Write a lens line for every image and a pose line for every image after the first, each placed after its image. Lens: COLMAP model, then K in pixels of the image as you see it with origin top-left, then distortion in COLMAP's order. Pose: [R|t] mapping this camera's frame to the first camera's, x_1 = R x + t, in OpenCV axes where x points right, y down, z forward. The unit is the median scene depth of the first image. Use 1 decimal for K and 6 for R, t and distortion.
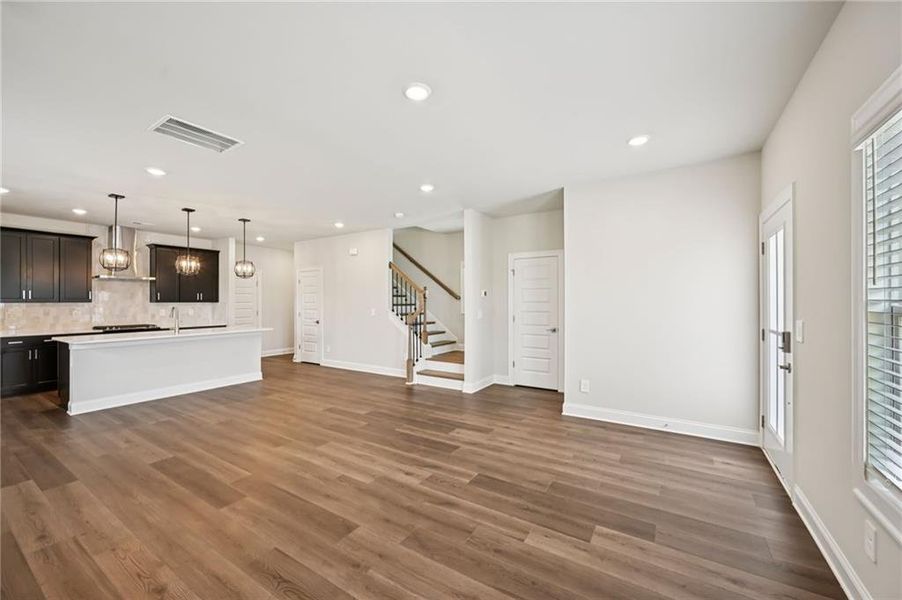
lens RADIAL K [[358.5, 0, 457.1], [0, 358.5, 298.5], [0, 0, 1]] dist [-0.001077, -0.000410]
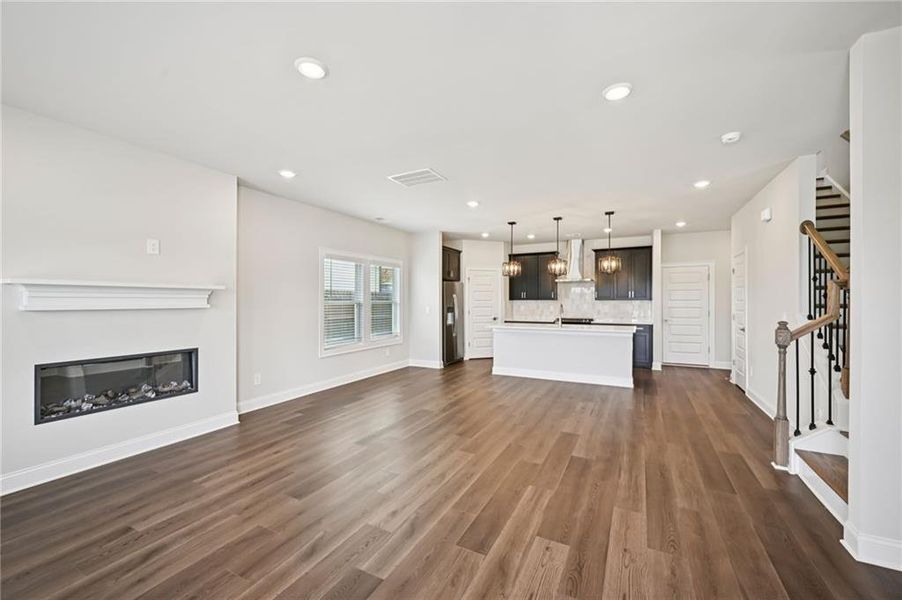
lens RADIAL K [[358.5, 0, 439.3], [0, 358.5, 296.4], [0, 0, 1]] dist [-0.001077, -0.000410]
pose [[0.062967, -0.008974, -0.997975, 0.319943], [0.010408, 0.999911, -0.008335, 0.003973], [0.997961, -0.009862, 0.063054, 0.496775]]
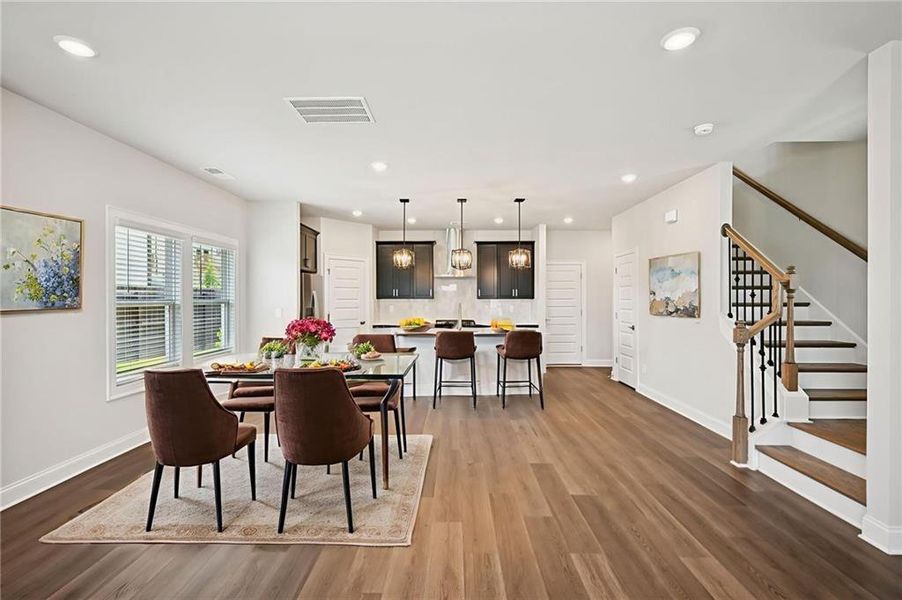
lens RADIAL K [[421.4, 0, 442.1], [0, 421.4, 297.9], [0, 0, 1]] dist [0.006302, 0.000913]
pose [[0.515990, 0.000101, -0.856594, 0.152155], [0.008165, 0.999954, 0.005036, 0.001717], [0.856556, -0.009593, 0.515966, 0.343760]]
